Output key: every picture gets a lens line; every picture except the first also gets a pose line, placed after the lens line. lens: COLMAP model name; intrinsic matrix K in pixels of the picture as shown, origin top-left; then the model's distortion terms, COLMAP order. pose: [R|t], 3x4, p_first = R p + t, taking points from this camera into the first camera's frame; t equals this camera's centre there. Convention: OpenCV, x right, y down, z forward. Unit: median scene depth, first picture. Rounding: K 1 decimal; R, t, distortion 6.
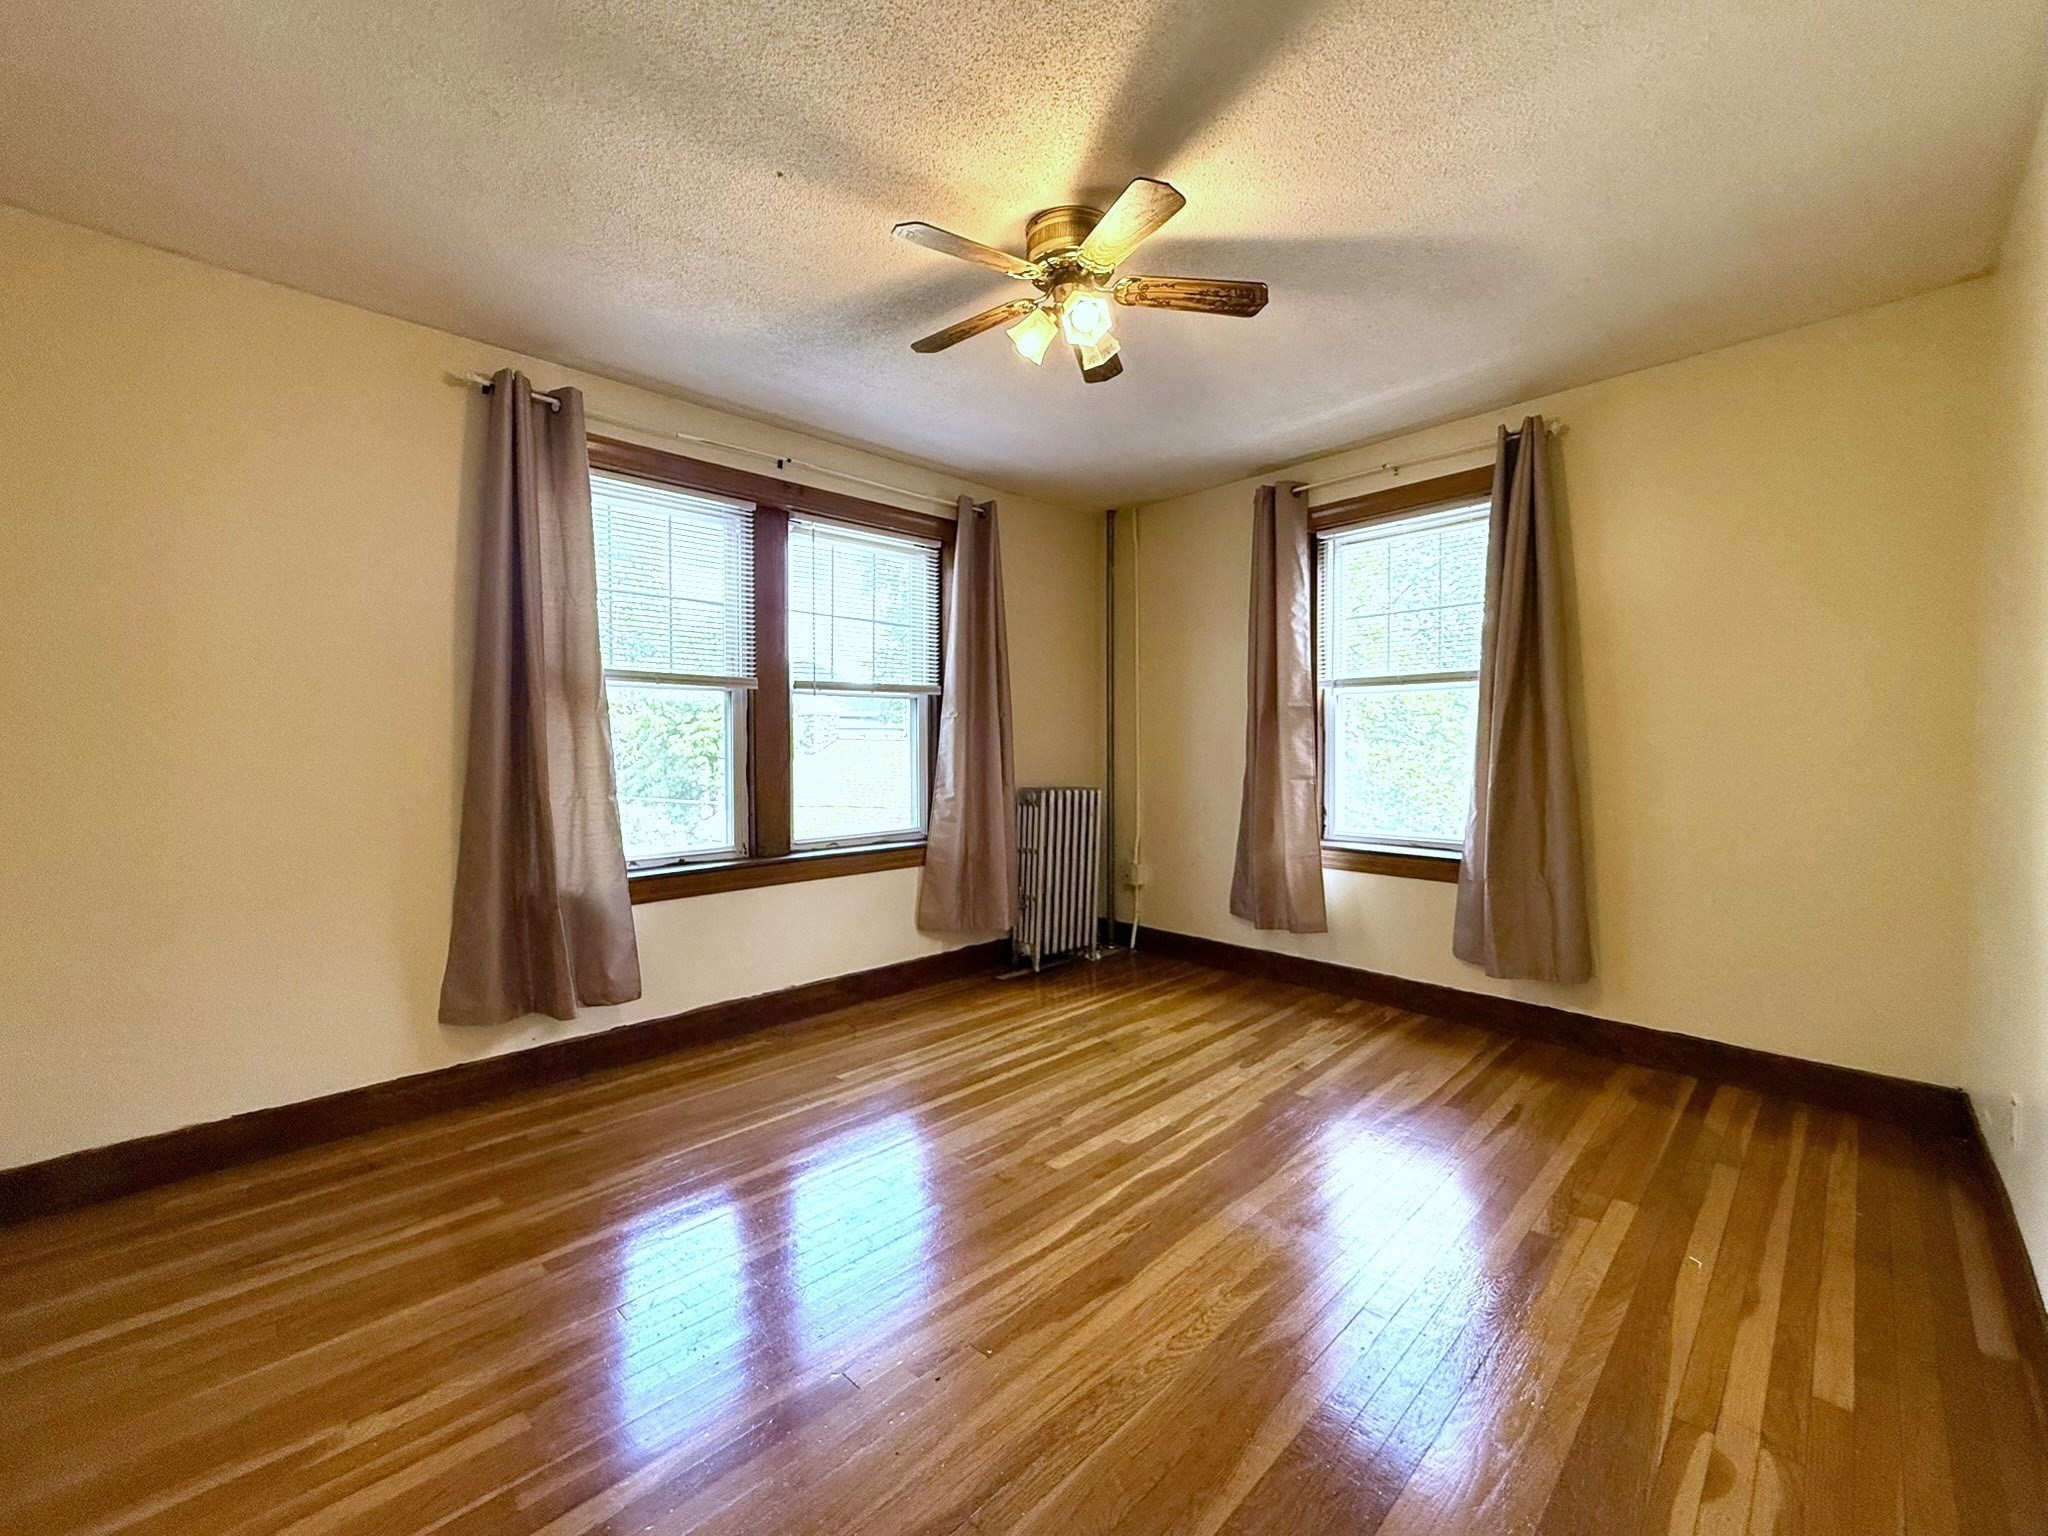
lens RADIAL K [[870.5, 0, 1024.0], [0, 870.5, 768.0], [0, 0, 1]] dist [-0.001984, -0.000078]
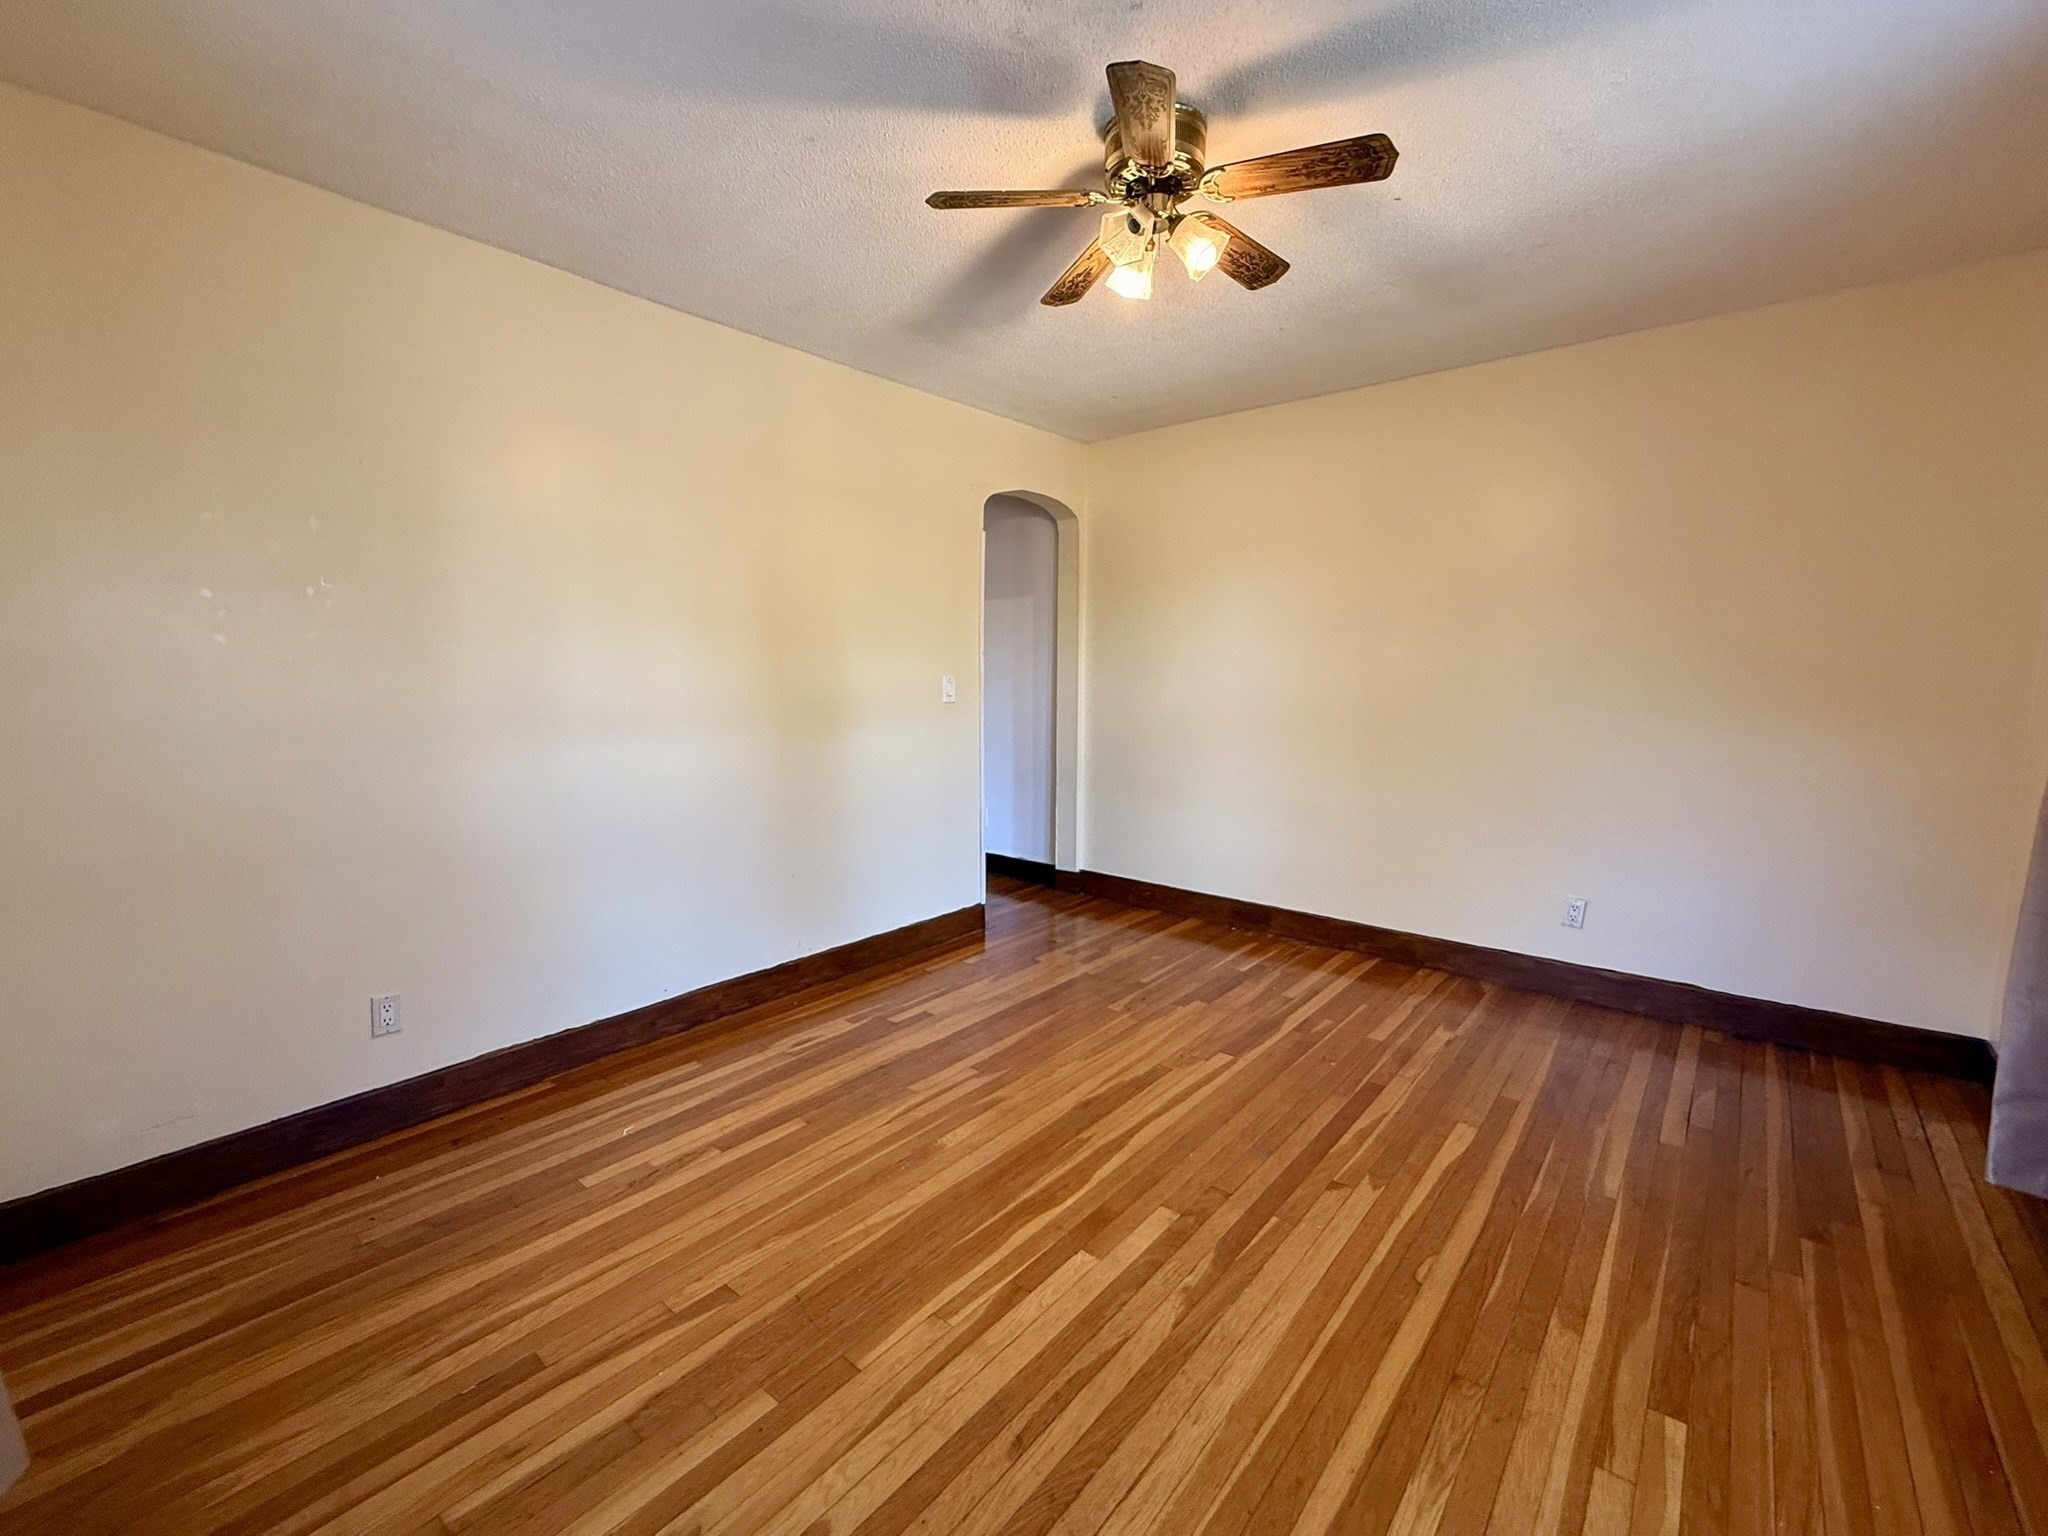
lens RADIAL K [[870.5, 0, 1024.0], [0, 870.5, 768.0], [0, 0, 1]] dist [-0.001984, -0.000078]
pose [[-0.997291, 0.015131, -0.071989, 0.228986], [0.004567, 0.989464, 0.144706, -0.101502], [0.073420, 0.143986, -0.986852, 1.750987]]
